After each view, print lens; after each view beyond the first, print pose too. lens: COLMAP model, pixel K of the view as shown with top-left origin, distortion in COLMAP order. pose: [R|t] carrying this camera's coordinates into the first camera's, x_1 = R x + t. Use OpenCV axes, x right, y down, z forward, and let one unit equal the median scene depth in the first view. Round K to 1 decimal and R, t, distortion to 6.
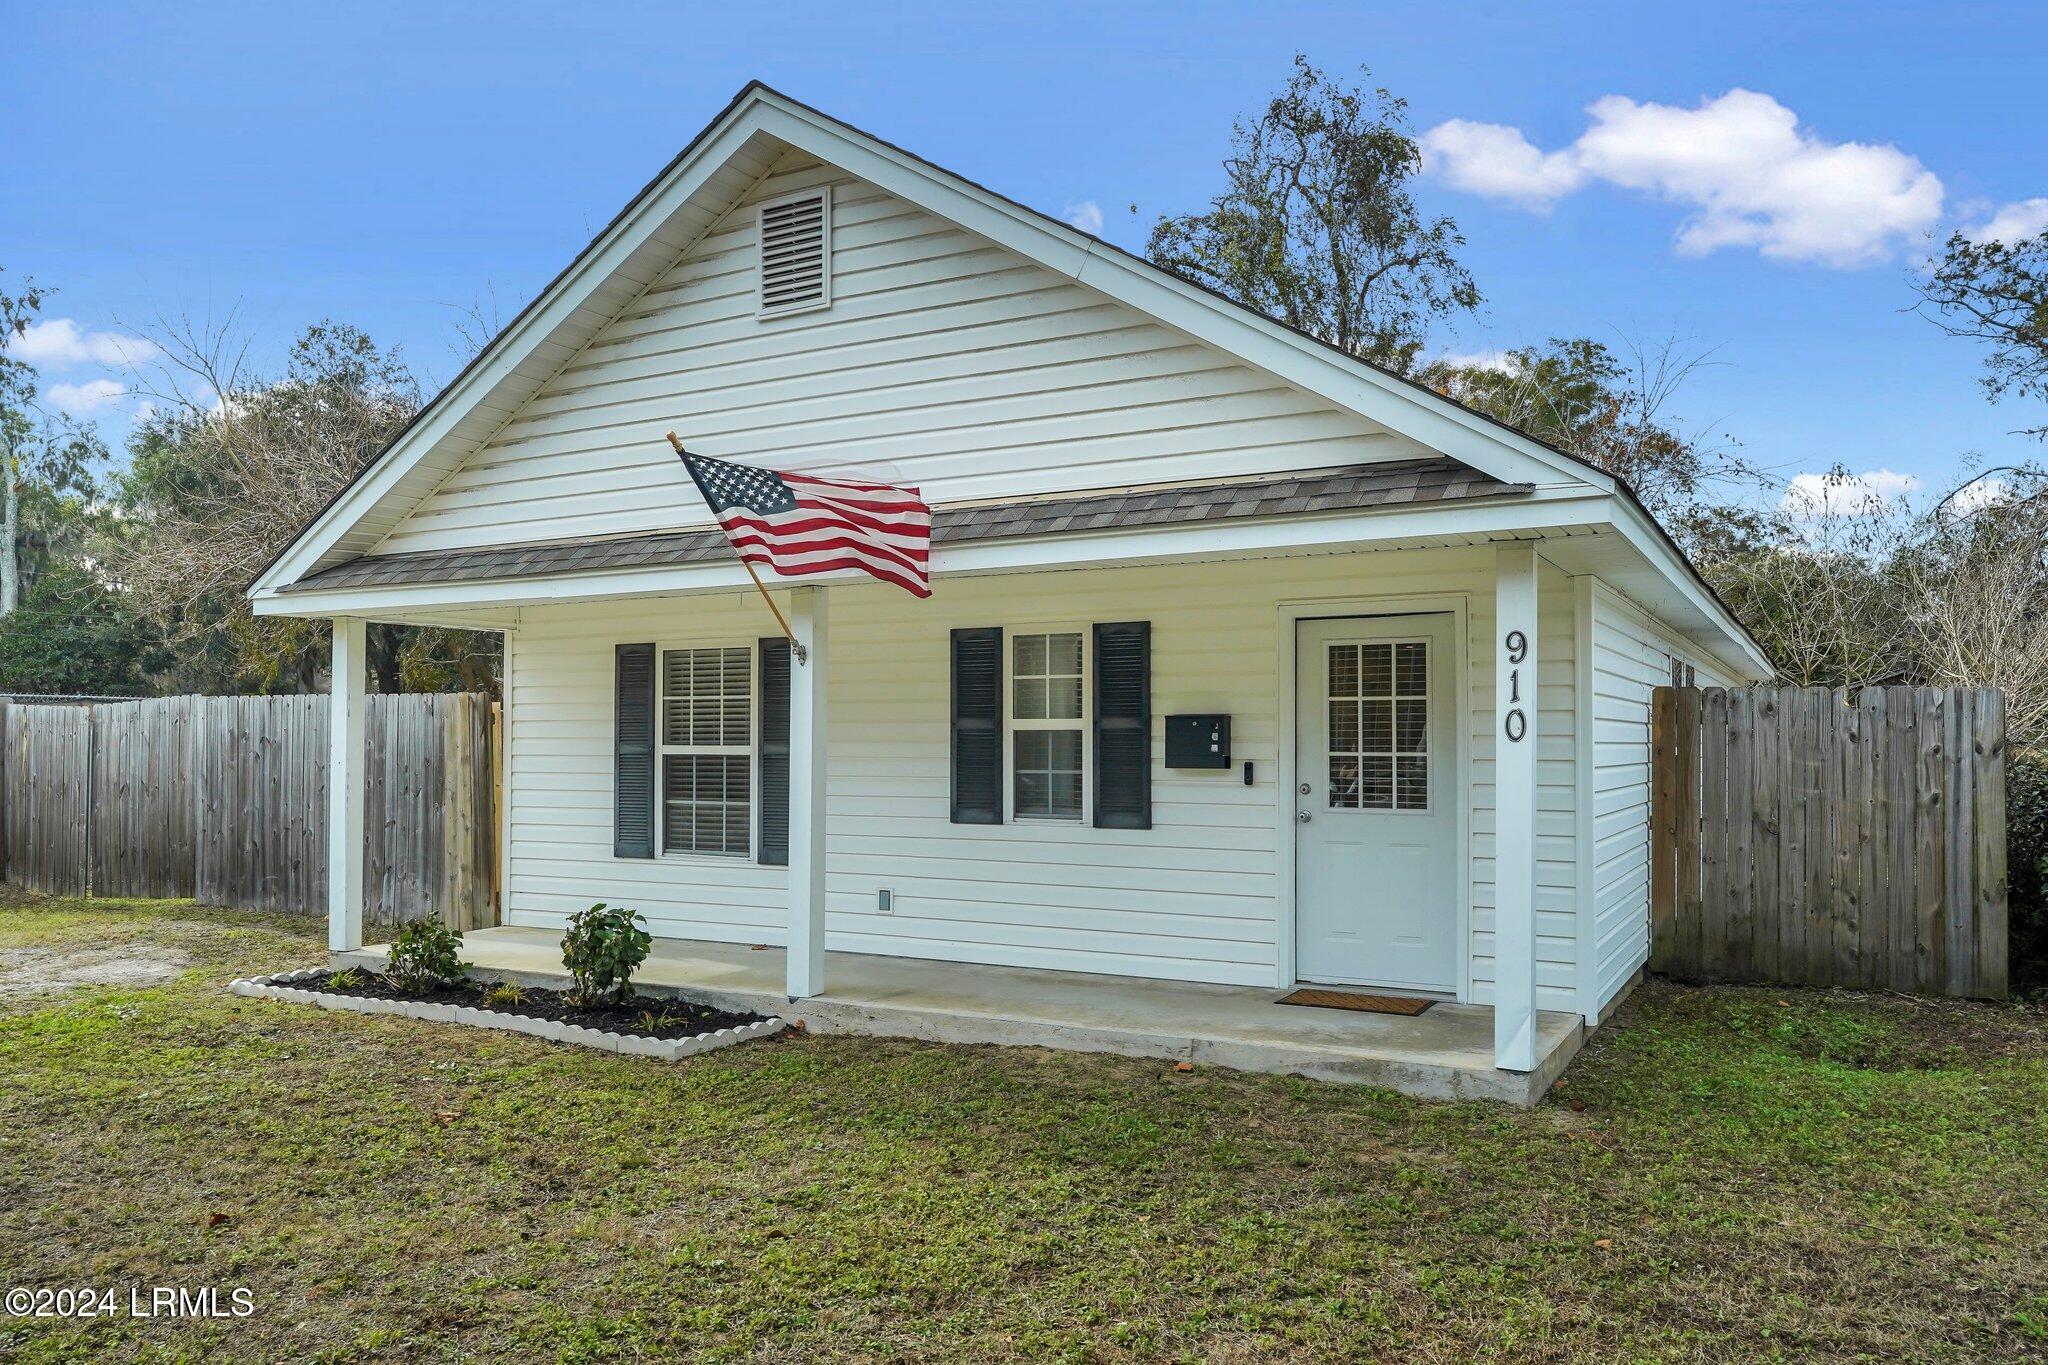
lens RADIAL K [[1504.4, 0, 1029.2], [0, 1504.4, 694.7], [0, 0, 1]] dist [-0.000883, -0.013984]
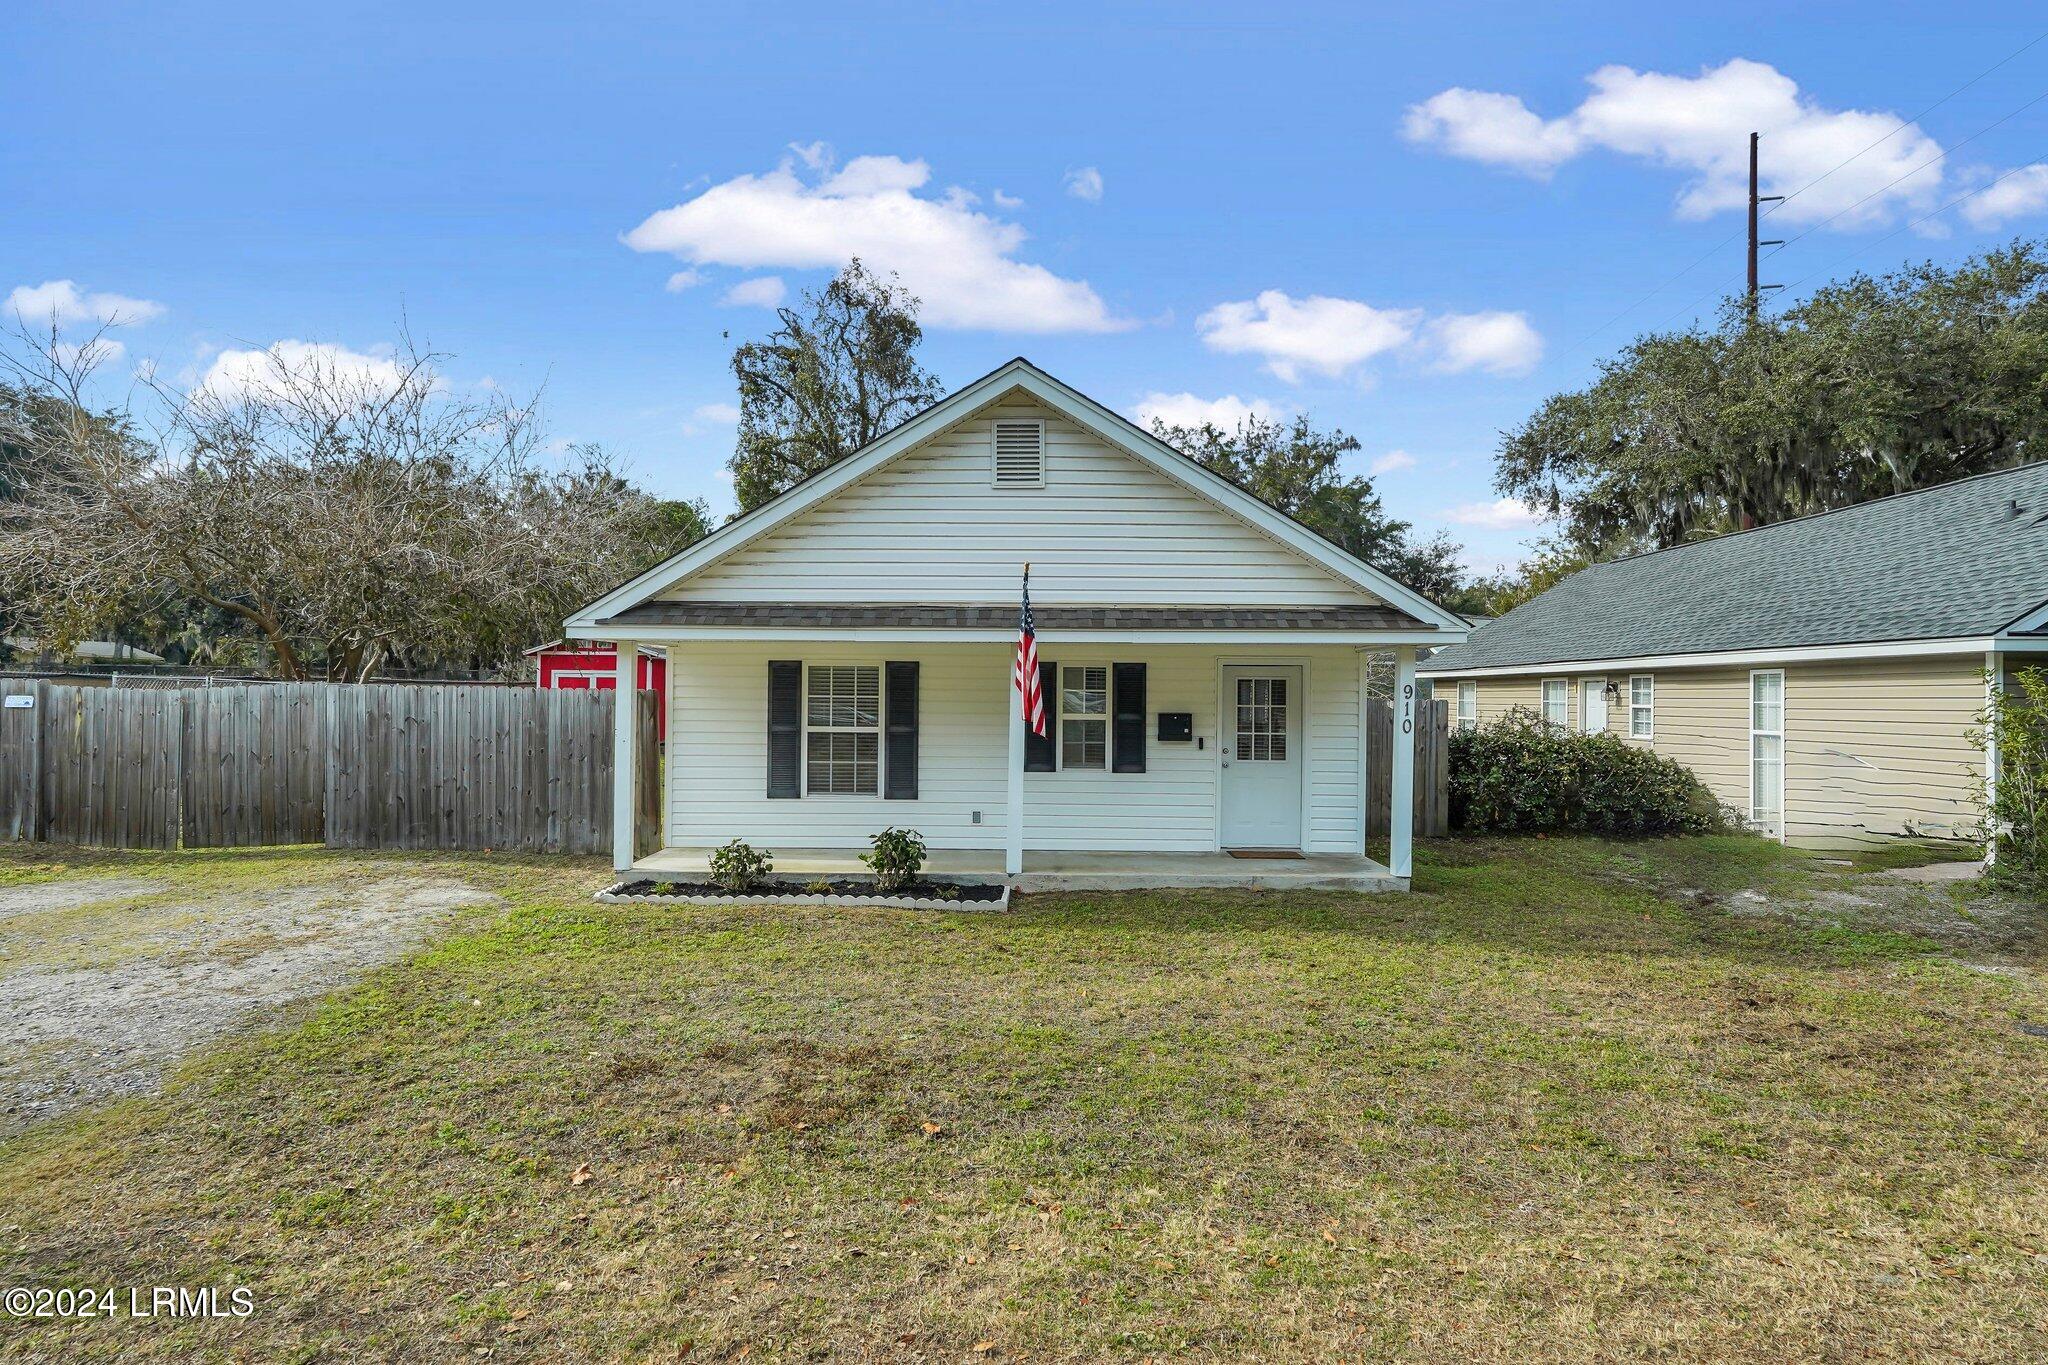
lens RADIAL K [[1029.7, 0, 1029.8], [0, 1029.7, 685.4], [0, 0, 1]] dist [-0.006781, -0.000017]
pose [[0.876564, 0.012711, 0.481117, -0.668433], [-0.023342, 0.999598, 0.016119, -0.038188], [-0.480718, -0.025360, 0.876508, -0.065249]]
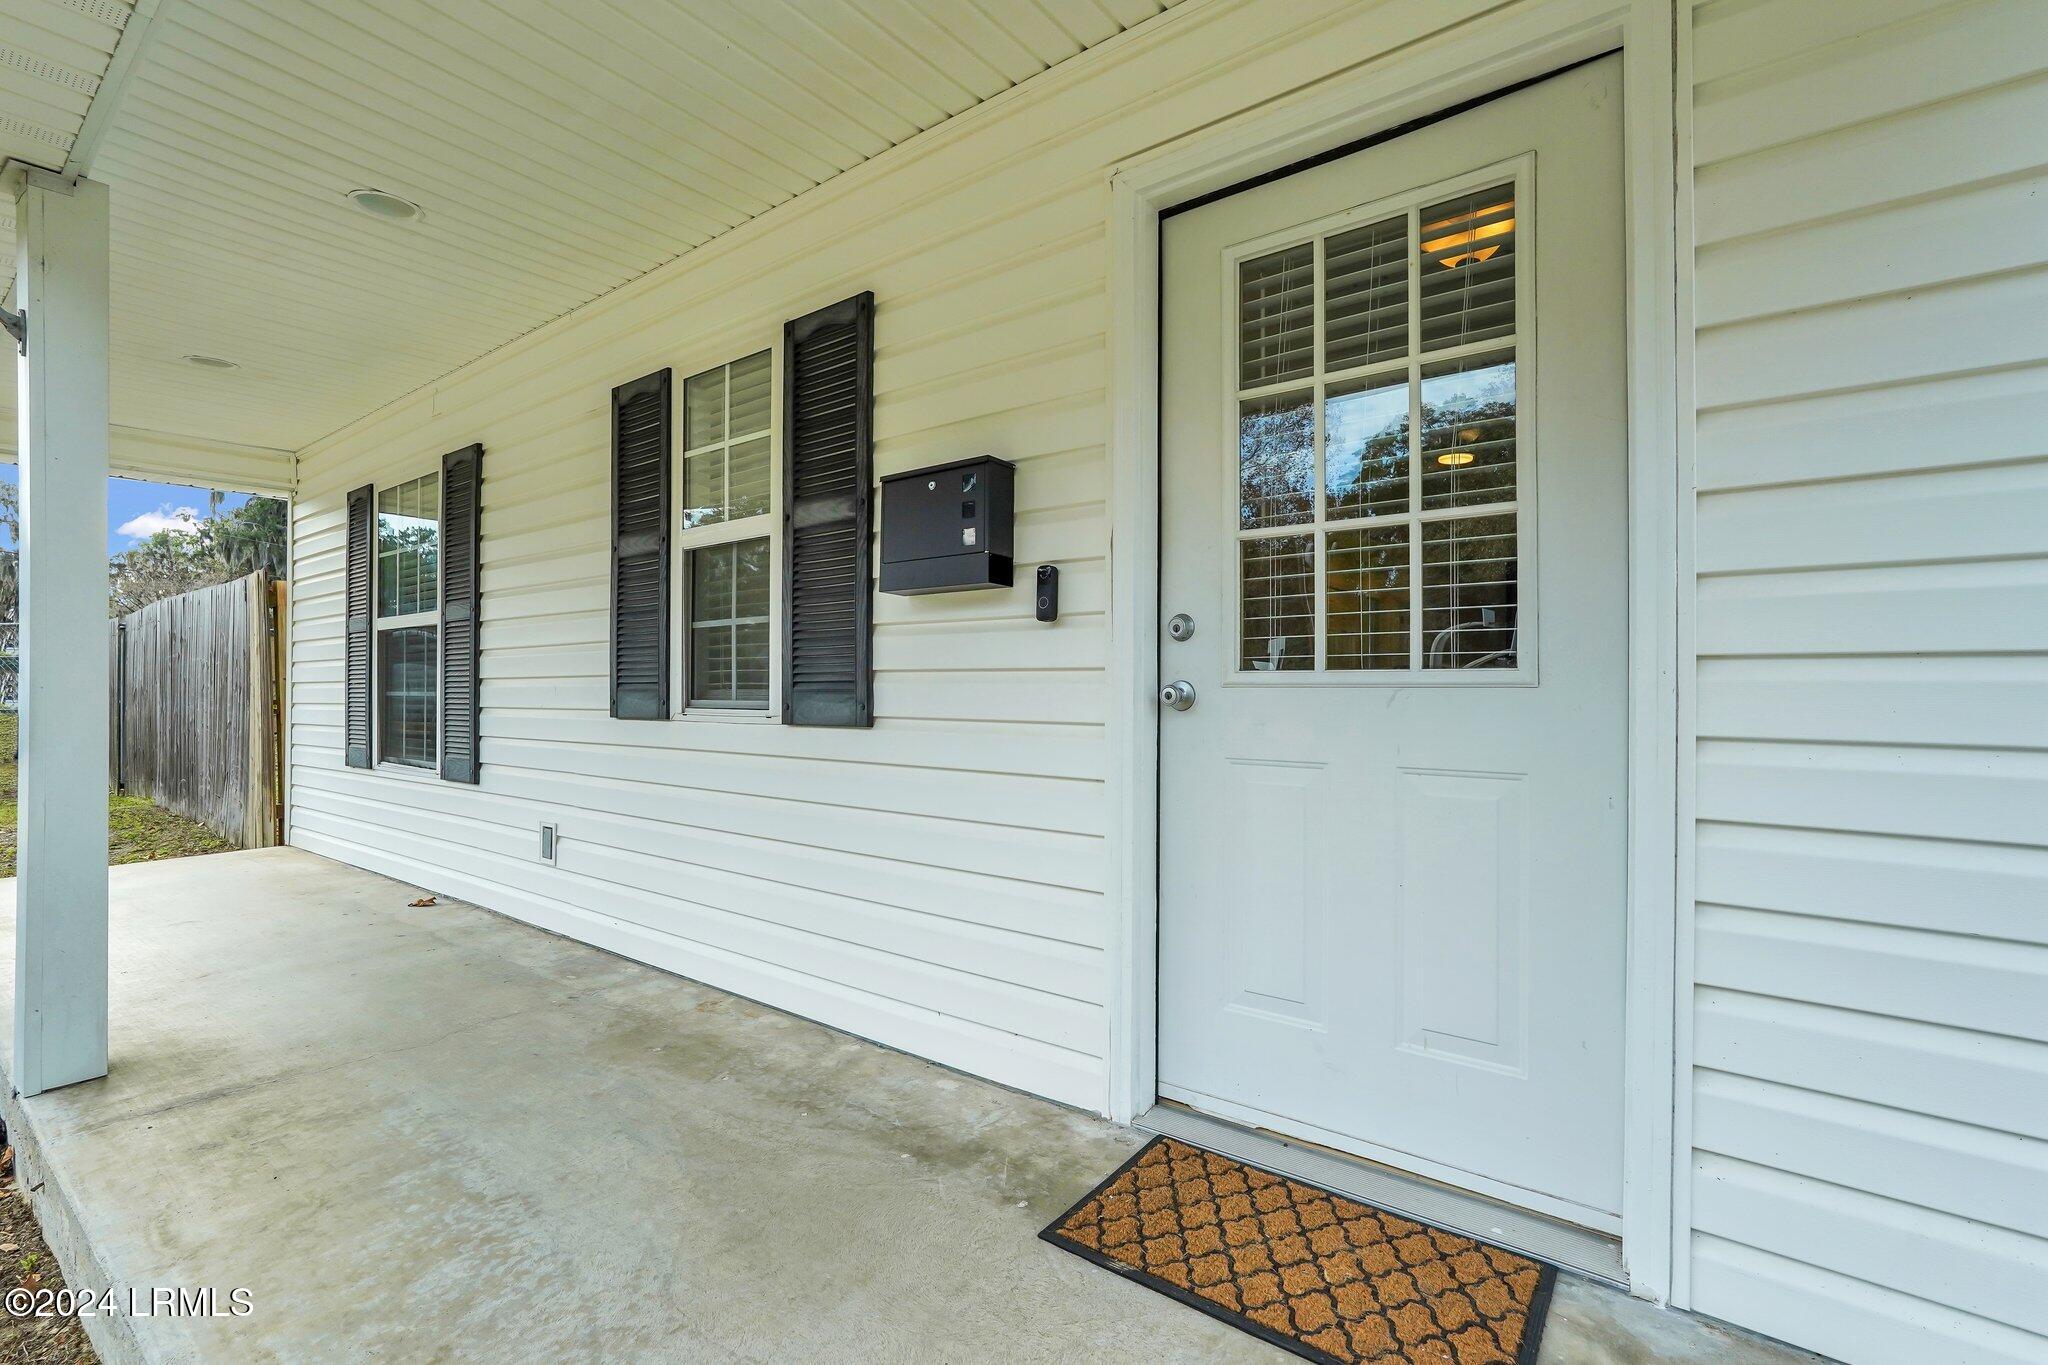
lens RADIAL K [[915.0, 0, 1018.5], [0, 915.0, 687.8], [0, 0, 1]] dist [-0.012258, -0.000100]
pose [[0.988960, -0.001350, -0.148176, 0.168388], [0.005736, 0.999558, 0.029175, 0.067987], [0.148071, -0.029703, 0.988531, 0.715661]]
